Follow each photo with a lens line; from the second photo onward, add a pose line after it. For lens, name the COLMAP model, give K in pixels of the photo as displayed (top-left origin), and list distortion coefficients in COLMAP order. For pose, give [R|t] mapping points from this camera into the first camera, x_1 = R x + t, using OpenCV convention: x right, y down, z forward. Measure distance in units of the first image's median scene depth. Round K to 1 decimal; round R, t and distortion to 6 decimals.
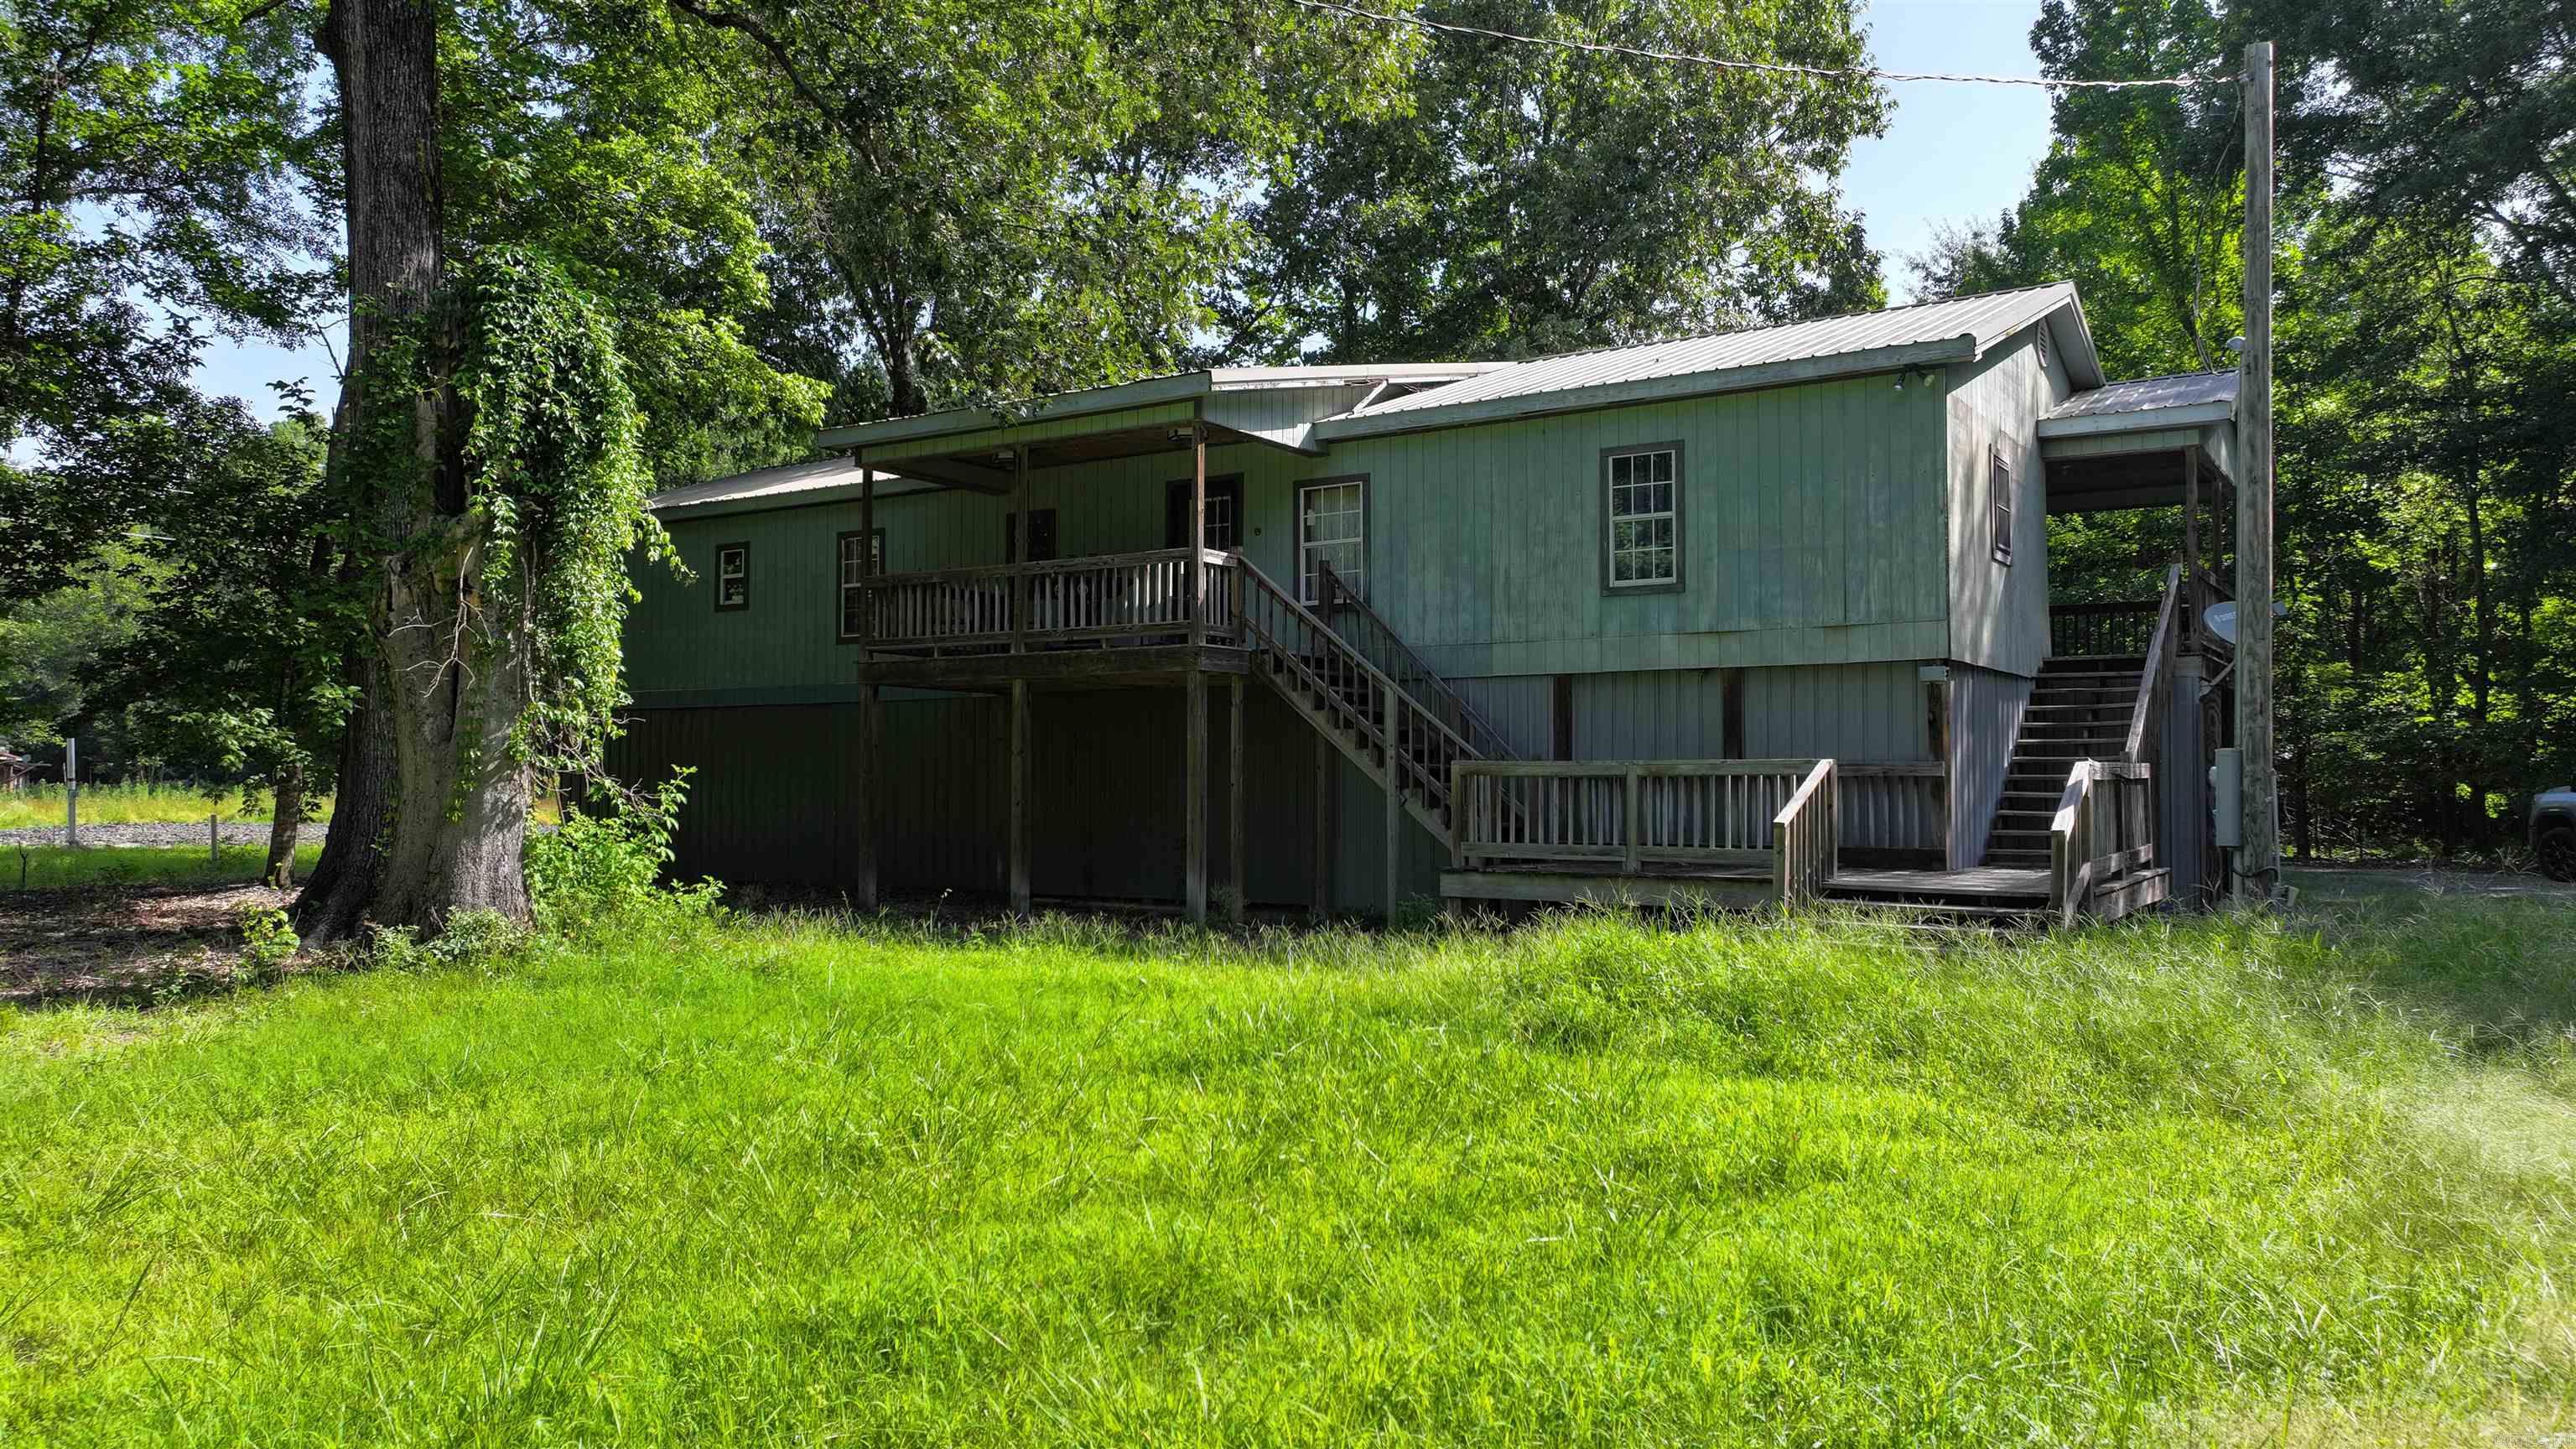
lens RADIAL K [[1819.4, 0, 1278.5], [0, 1819.4, 723.6], [0, 0, 1]] dist [0.005444, 0.010911]
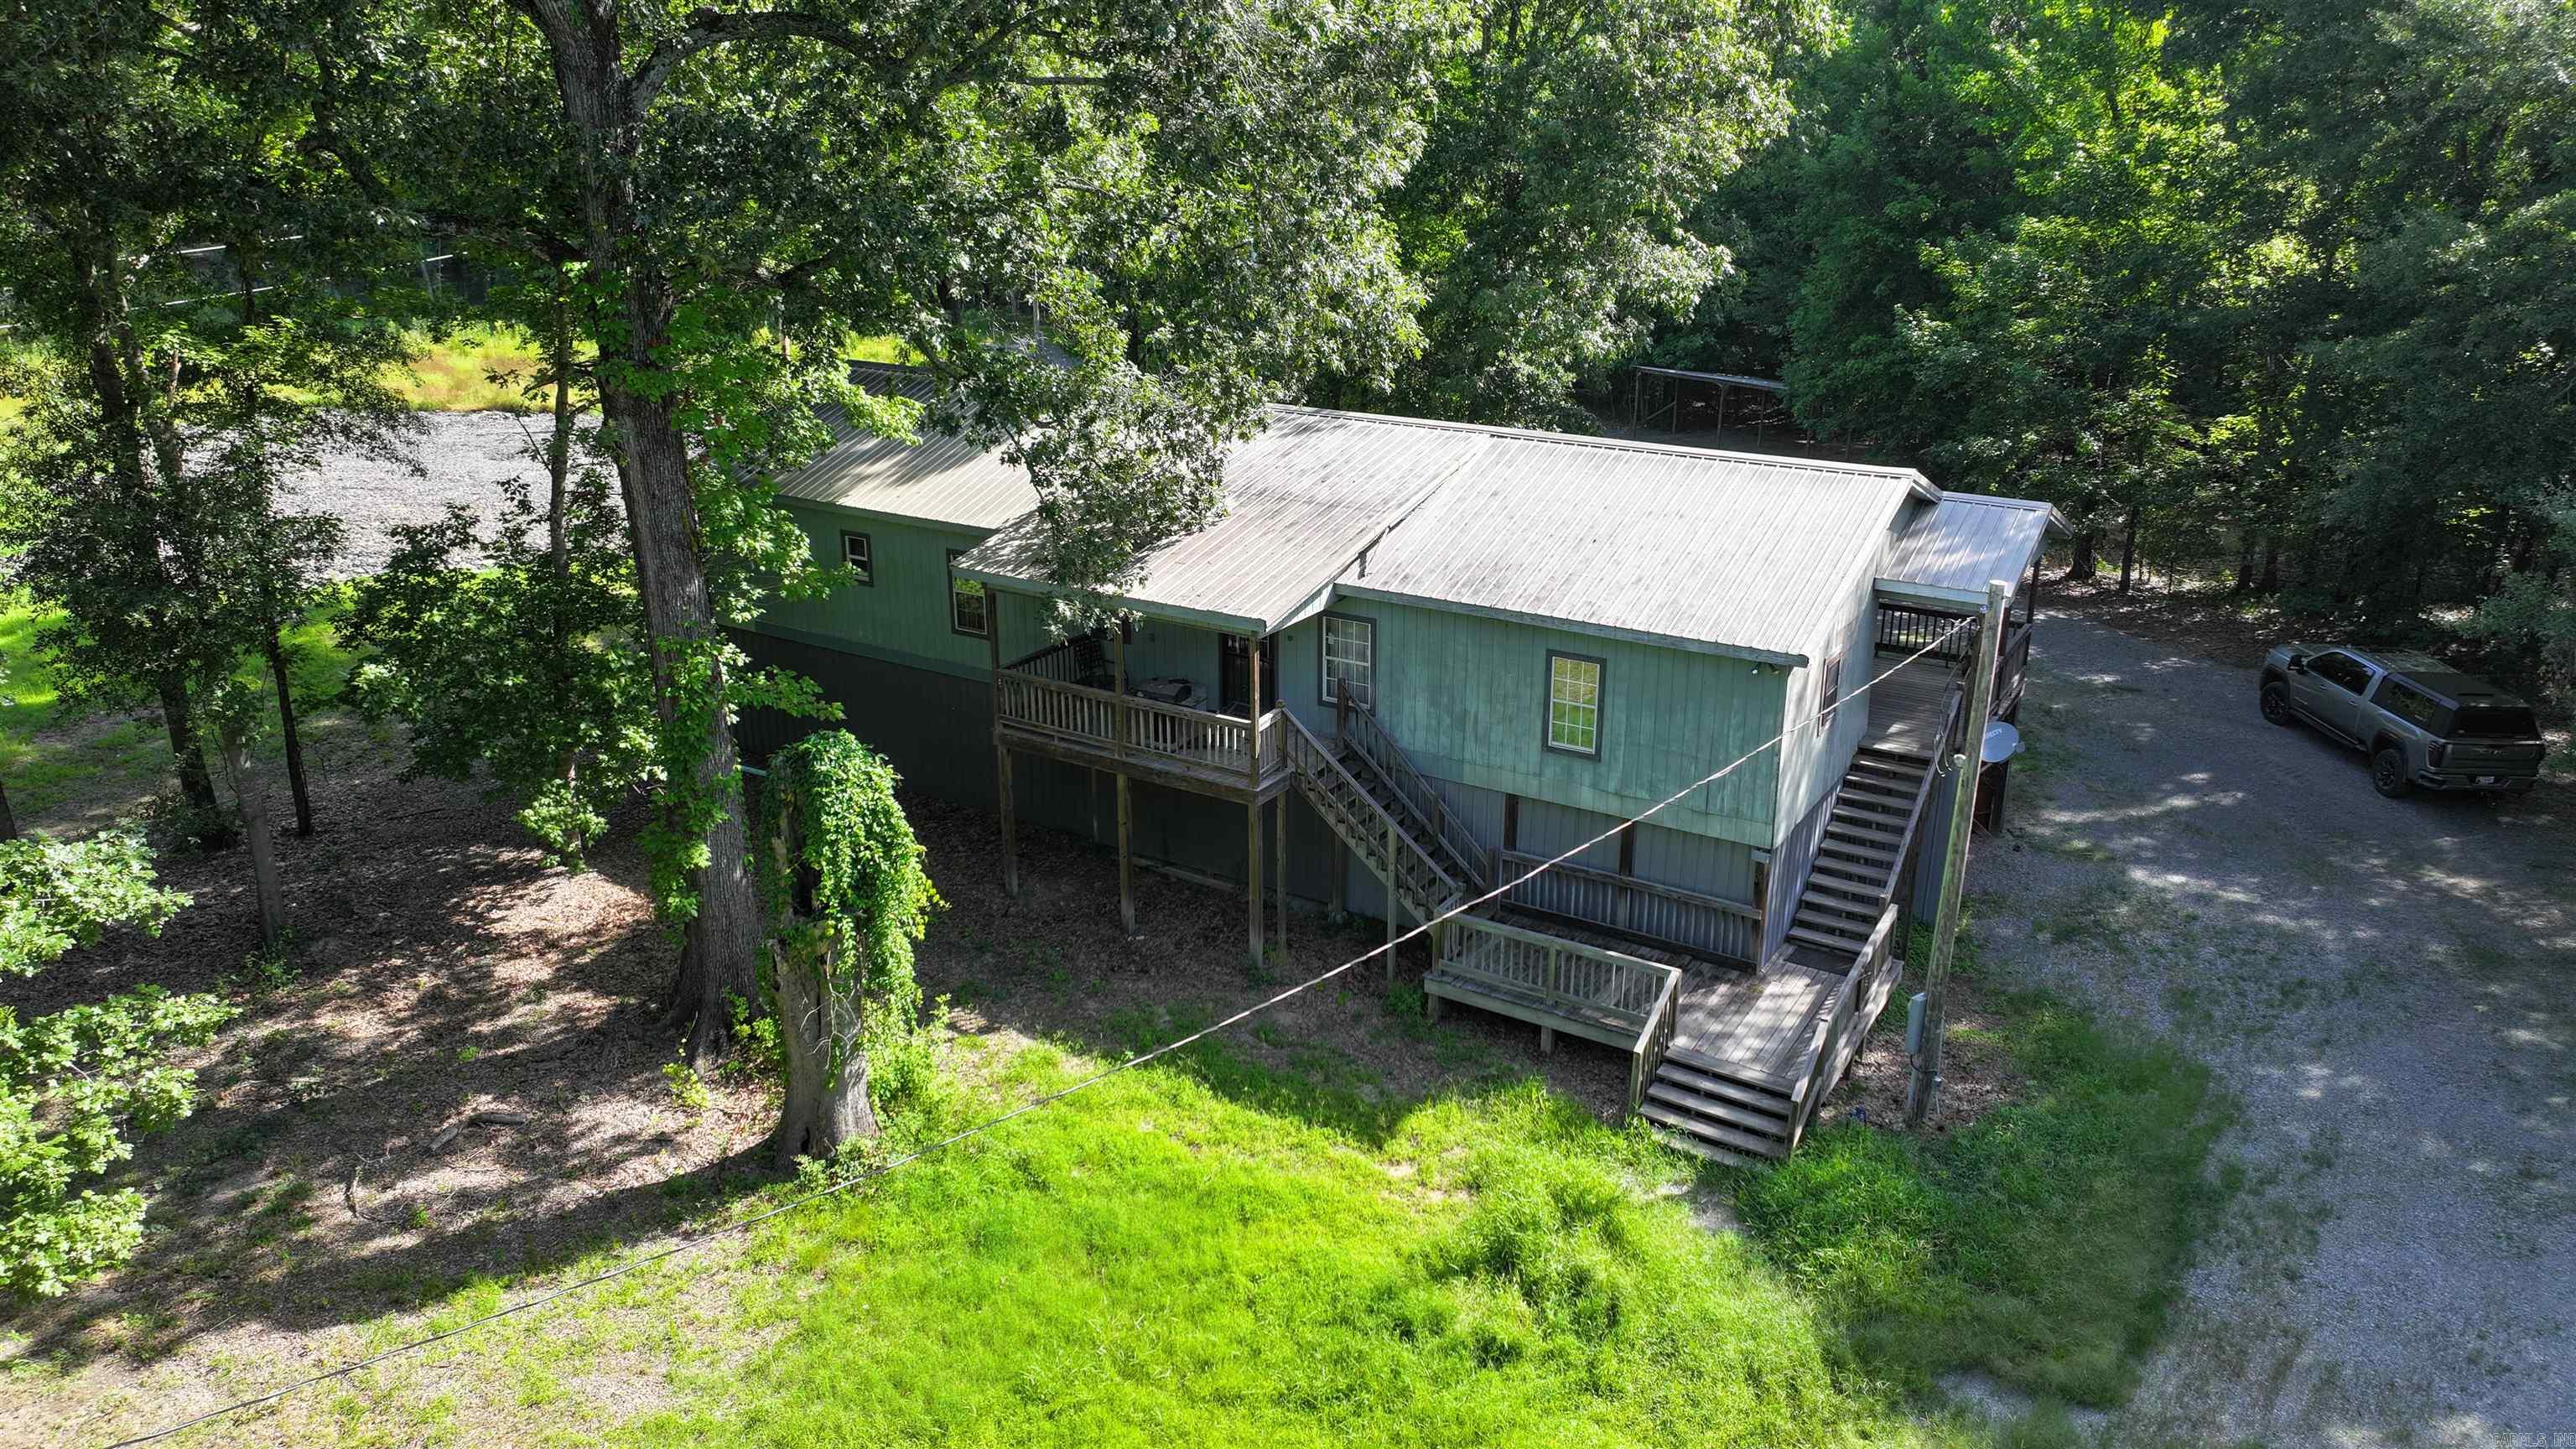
lens RADIAL K [[1819.4, 0, 1292.9], [0, 1819.4, 727.2], [0, 0, 1]] dist [0.005444, 0.010911]
pose [[0.999276, -0.011928, 0.036118, -0.067205], [-0.002840, 0.923510, 0.383564, -0.638307], [-0.037931, -0.383389, 0.922808, -0.292476]]
